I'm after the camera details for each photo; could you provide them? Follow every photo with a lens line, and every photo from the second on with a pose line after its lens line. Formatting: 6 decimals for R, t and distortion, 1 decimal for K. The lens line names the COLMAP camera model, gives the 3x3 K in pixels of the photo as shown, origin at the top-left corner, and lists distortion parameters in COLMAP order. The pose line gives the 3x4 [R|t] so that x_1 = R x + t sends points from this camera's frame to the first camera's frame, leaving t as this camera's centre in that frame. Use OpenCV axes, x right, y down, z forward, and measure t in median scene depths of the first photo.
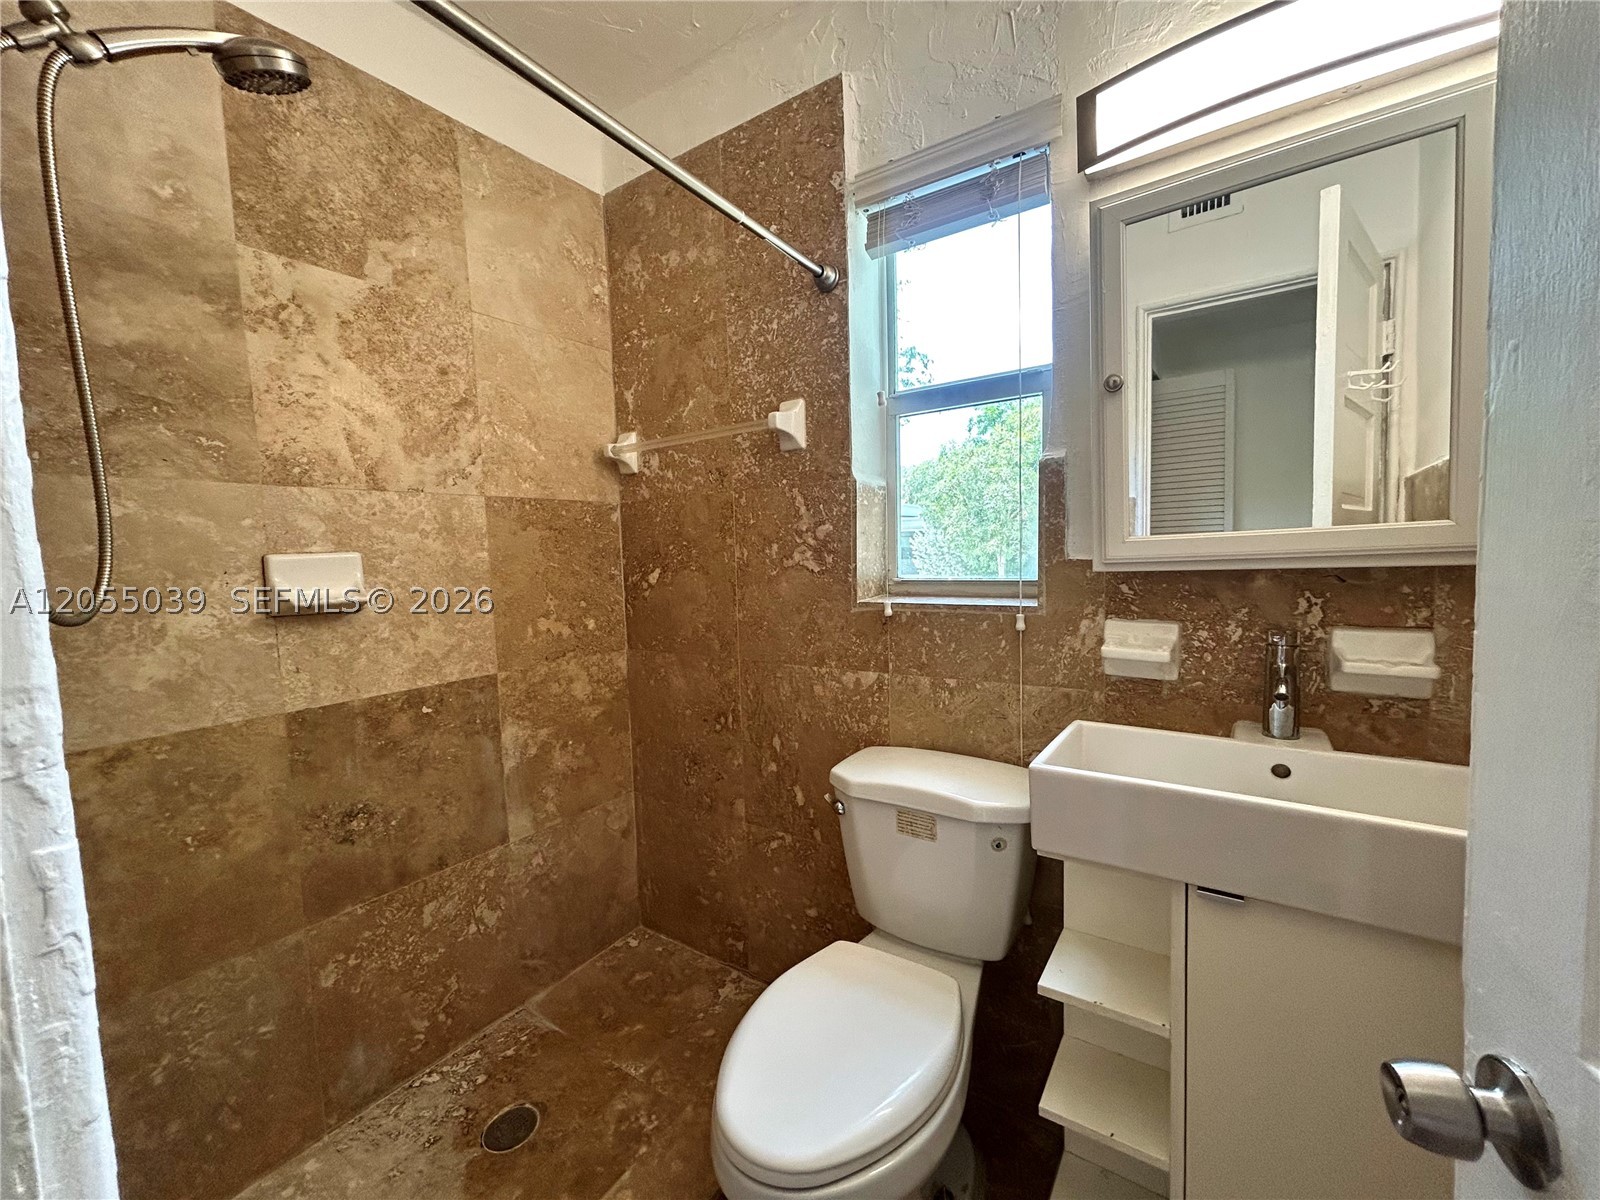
lens RADIAL K [[644.8, 0, 801.3], [0, 644.8, 600.9], [0, 0, 1]] dist [-0.000905, 0.000316]
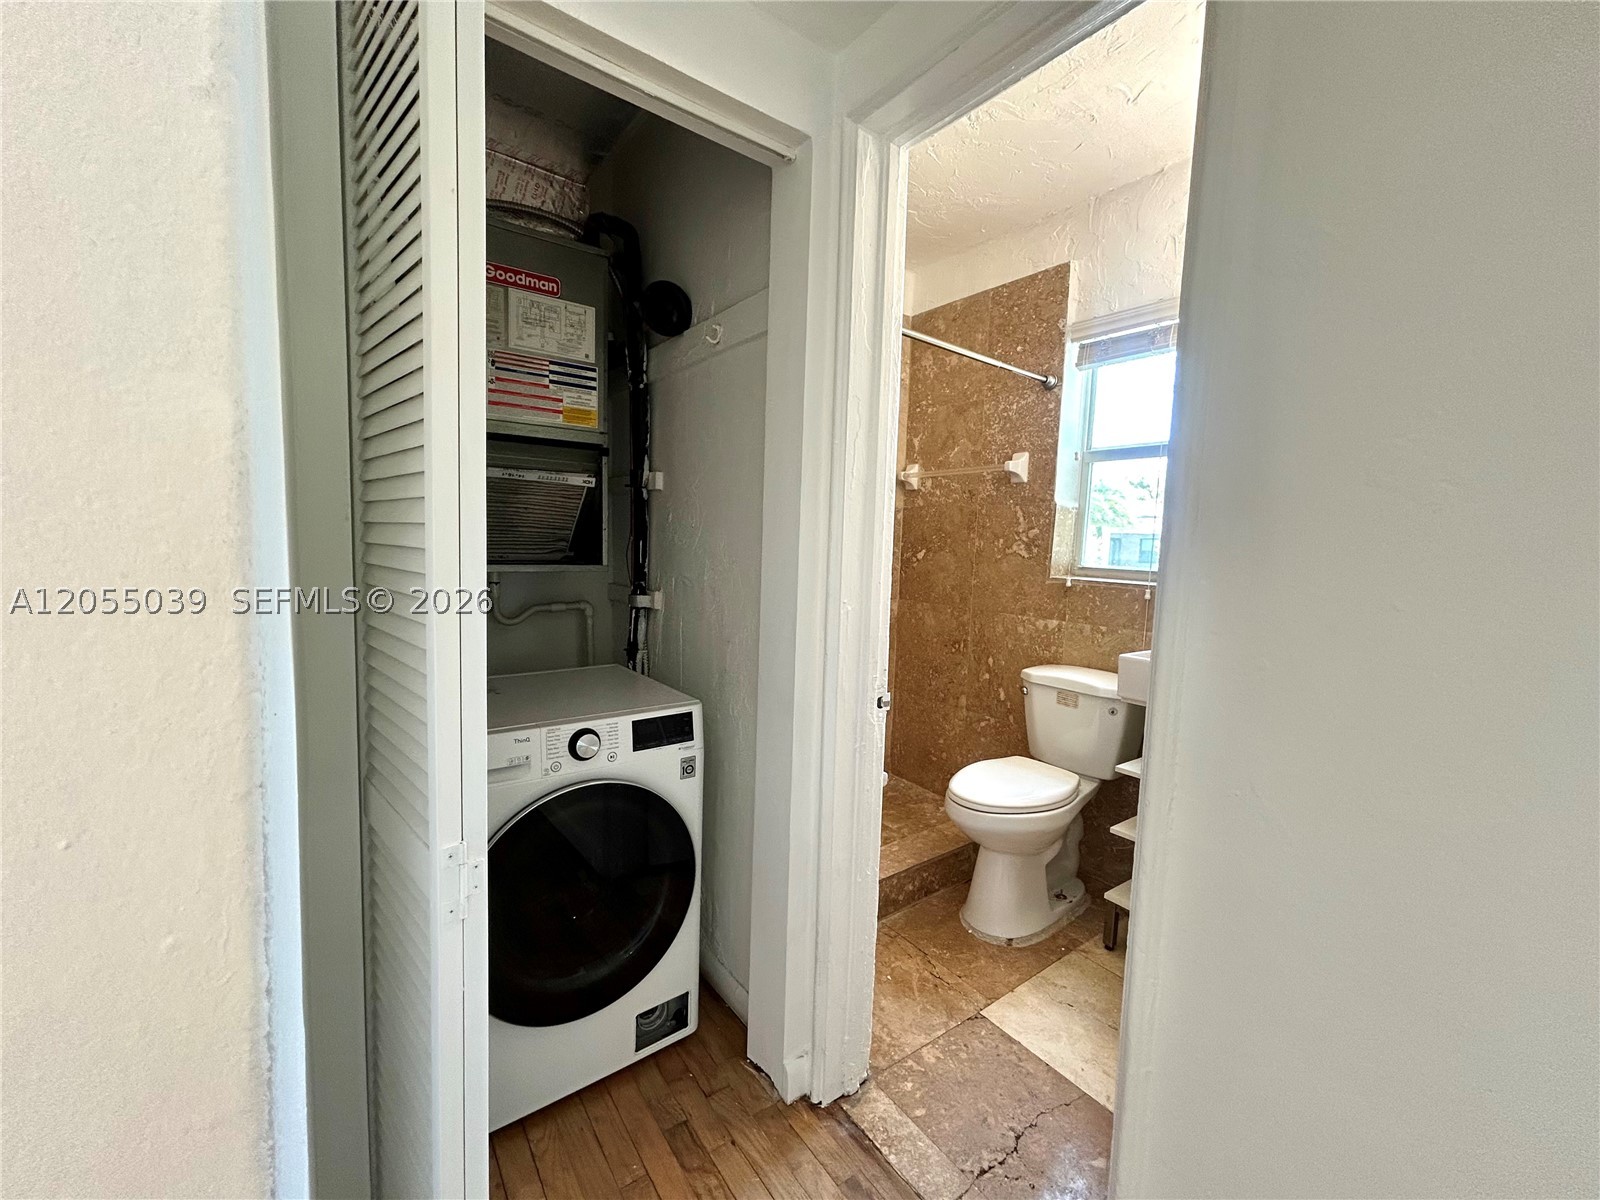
lens RADIAL K [[644.8, 0, 792.0], [0, 644.8, 600.8], [0, 0, 1]] dist [-0.000905, 0.000316]
pose [[0.935632, 0.093646, -0.340327, 0.034522], [-0.086613, 0.995597, 0.035836, 0.057333], [0.342184, -0.004052, 0.939624, -0.750524]]
